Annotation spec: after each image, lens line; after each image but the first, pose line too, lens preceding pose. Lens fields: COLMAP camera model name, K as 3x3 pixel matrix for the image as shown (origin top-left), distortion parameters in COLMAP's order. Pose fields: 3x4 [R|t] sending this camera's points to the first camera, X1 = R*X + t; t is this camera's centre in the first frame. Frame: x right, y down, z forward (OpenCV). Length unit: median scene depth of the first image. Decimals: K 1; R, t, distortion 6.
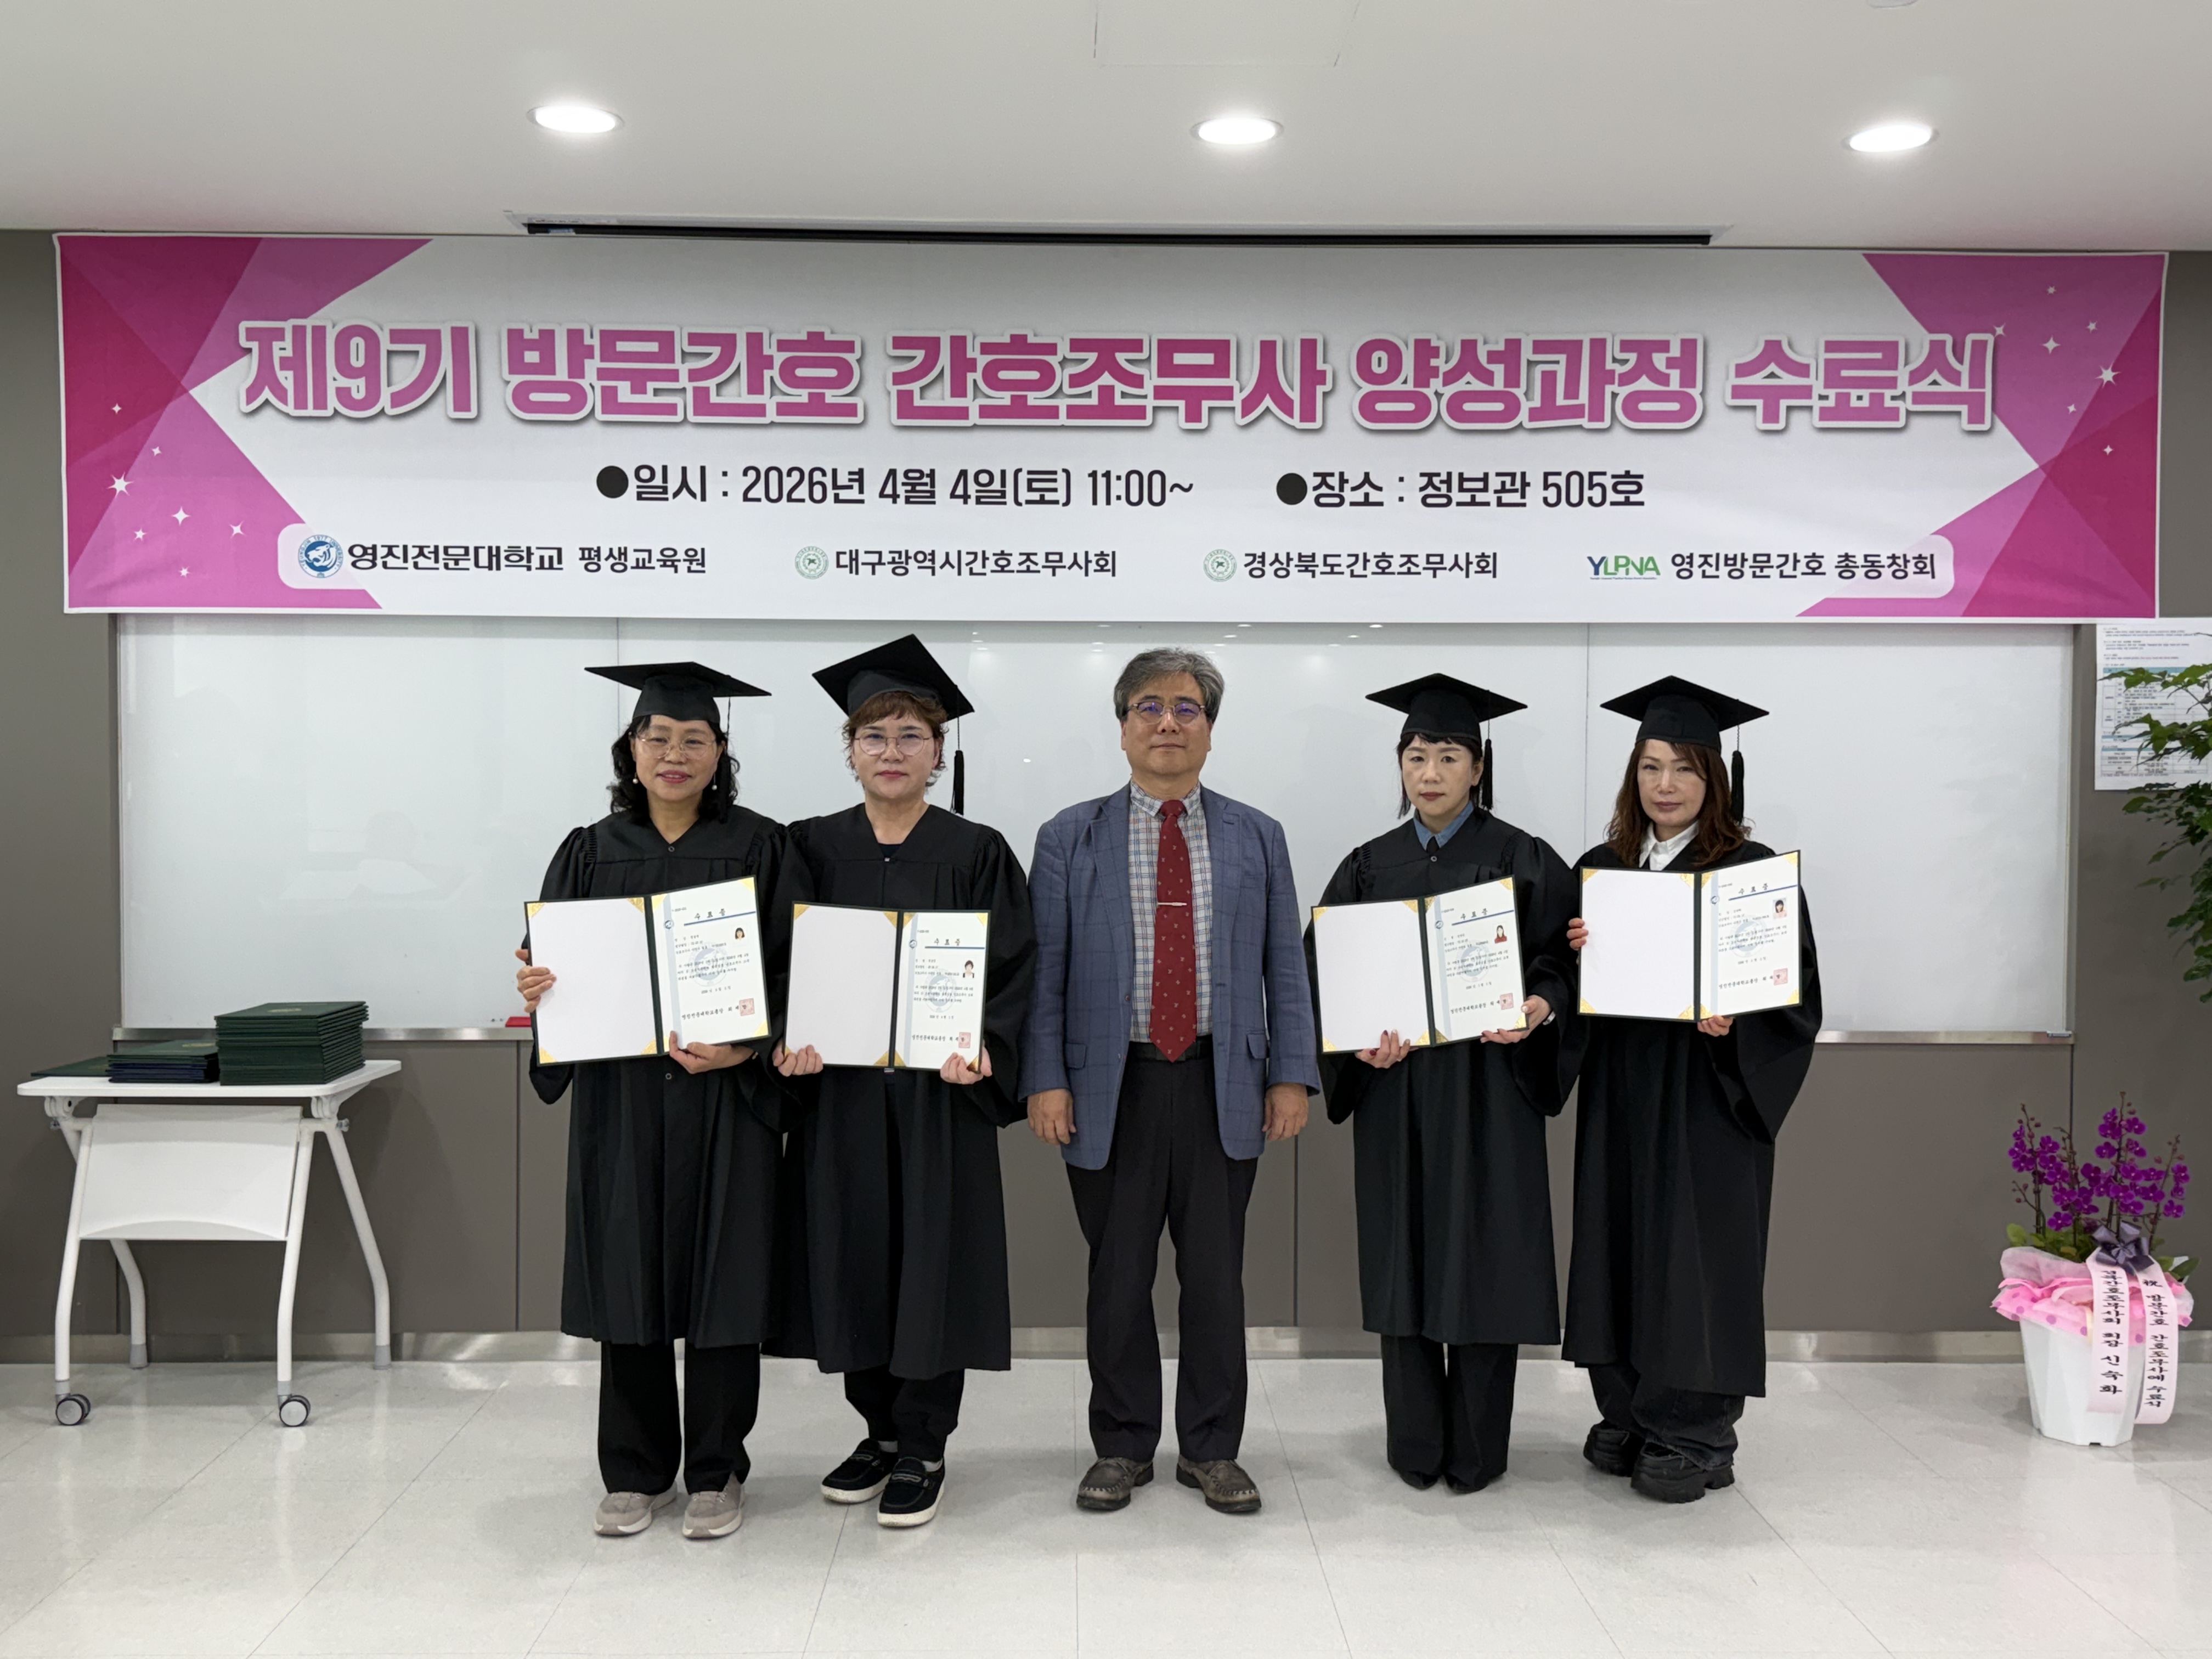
lens RADIAL K [[2180.9, 0, 1111.5], [0, 2180.9, 845.2], [0, 0, 1]] dist [0.095021, 0.000000]
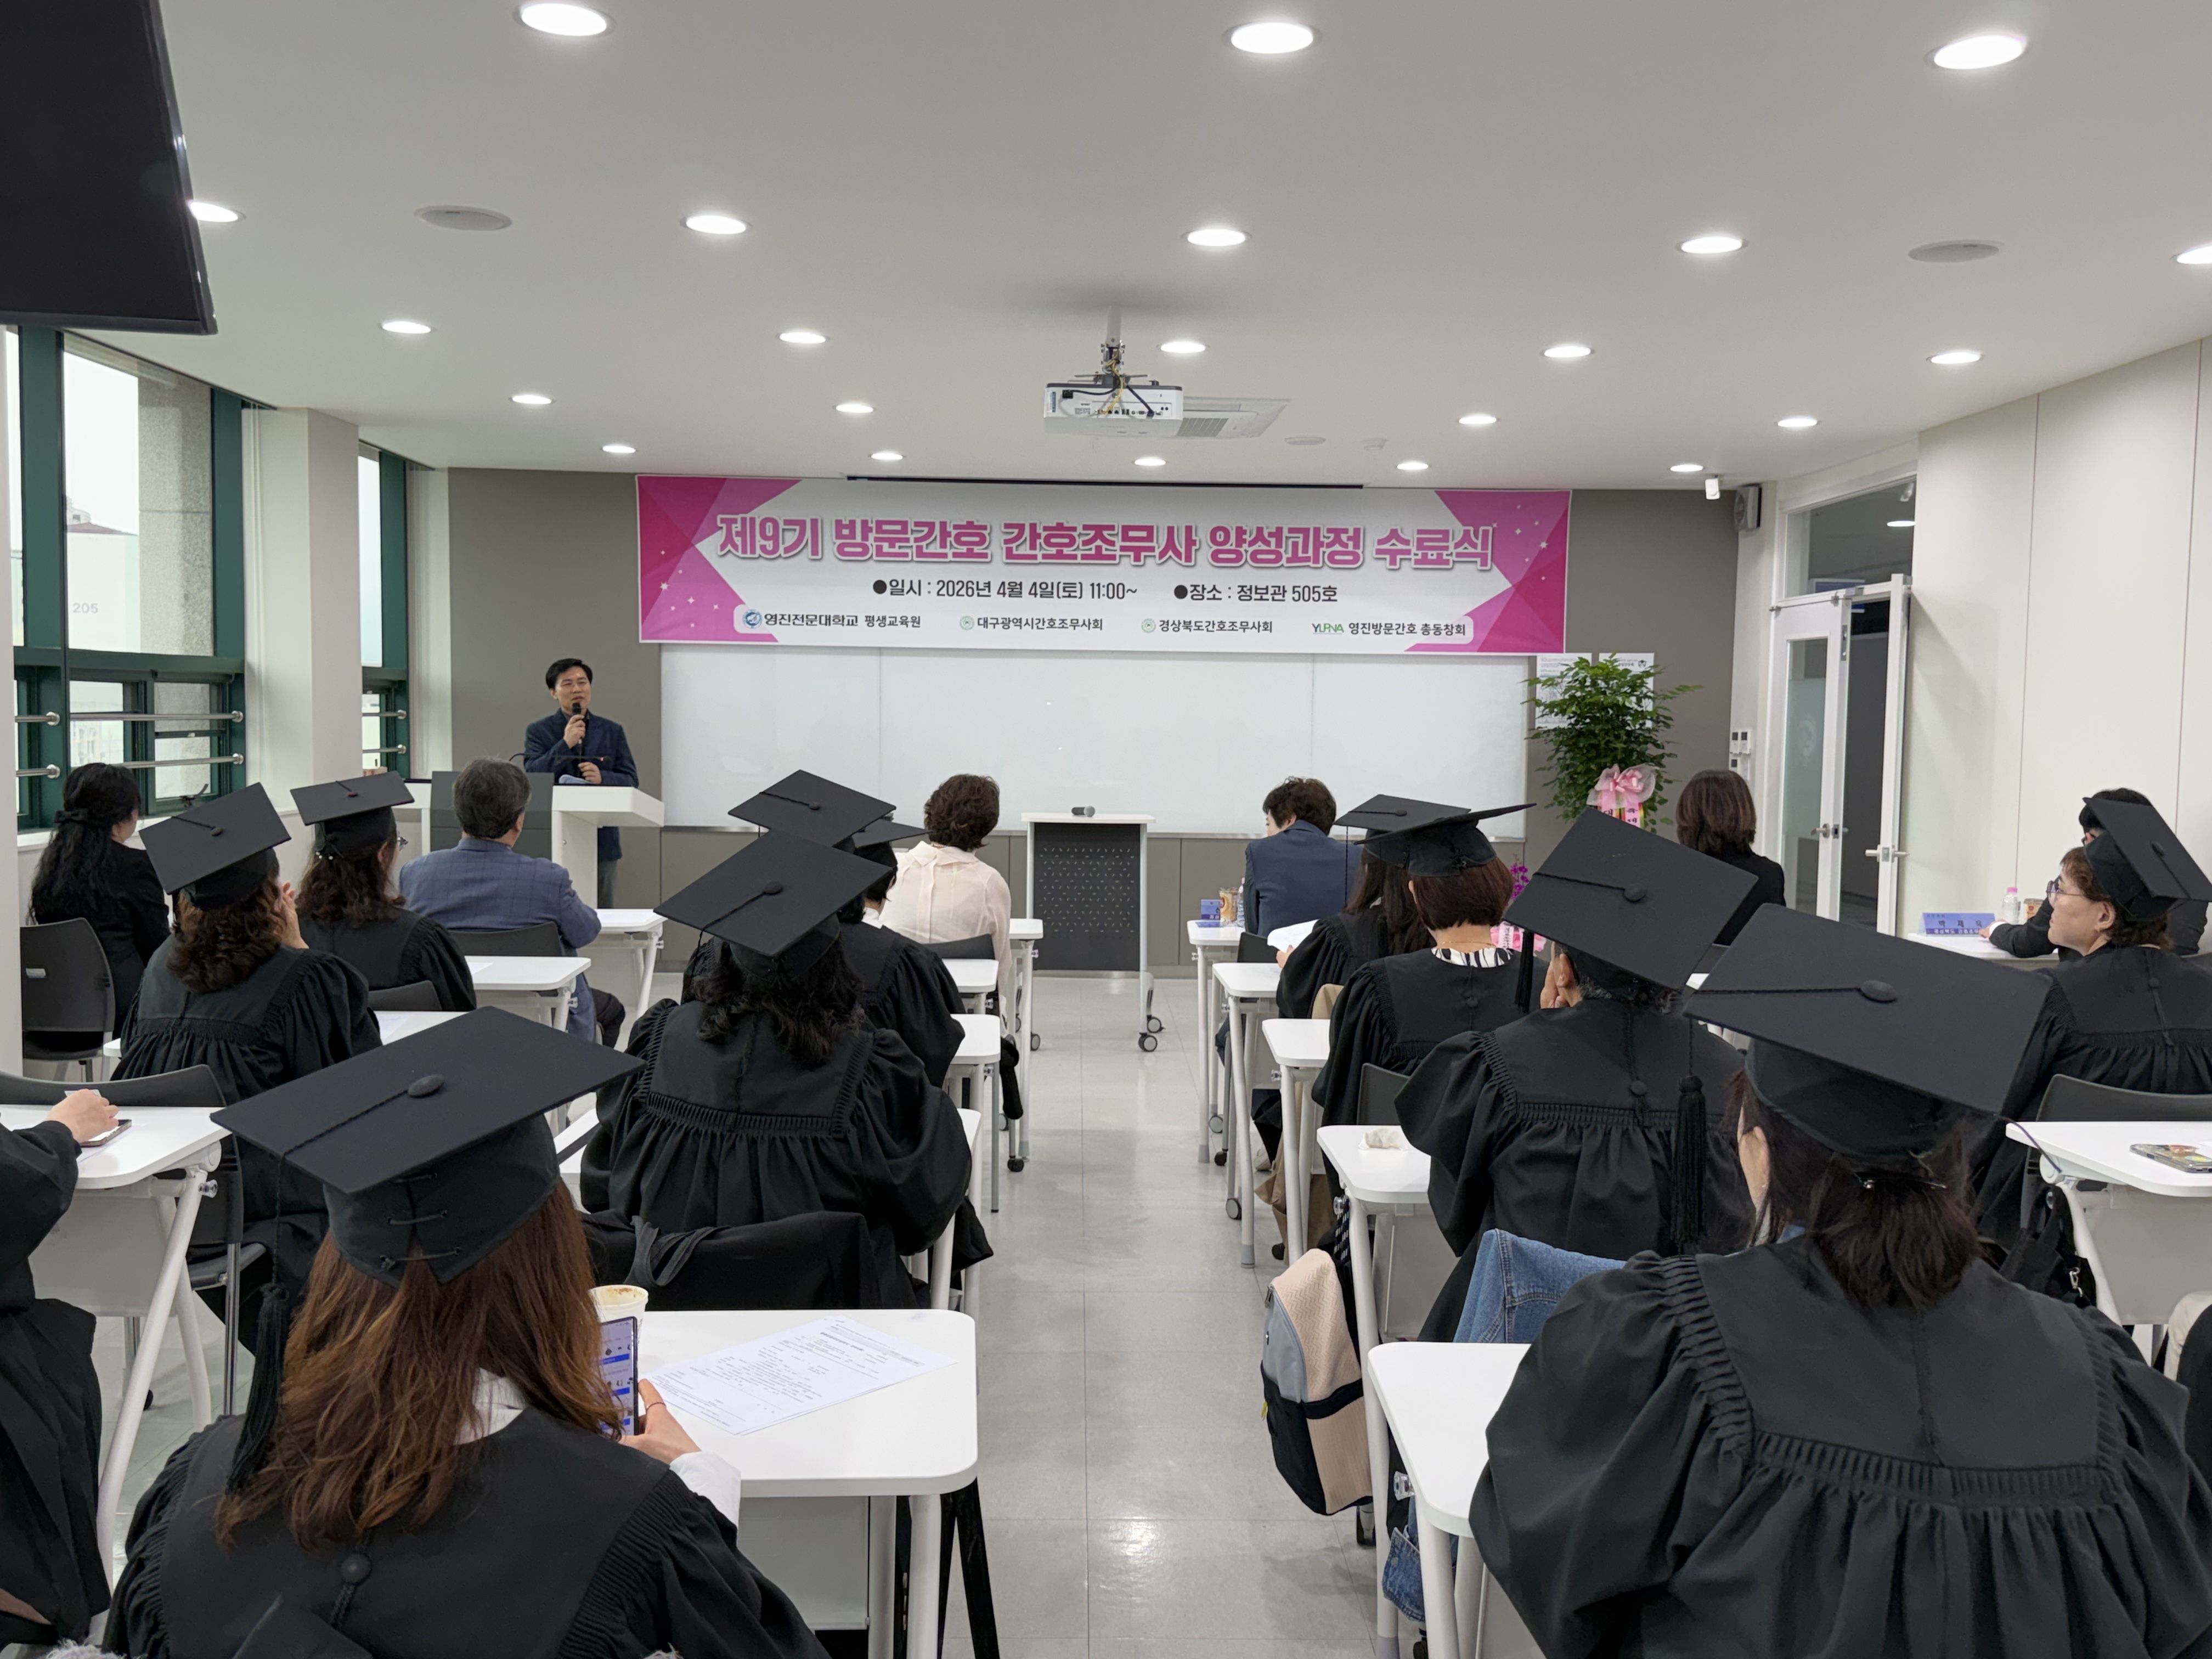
lens RADIAL K [[1892.3, 0, 1128.3], [0, 1892.3, 843.9], [0, 0, 1]] dist [0.116263, -0.000729]
pose [[0.999948, 0.009488, 0.003815, 0.023574], [-0.009598, 0.999507, 0.029910, 0.037946], [-0.003529, -0.029945, 0.999545, -0.956009]]
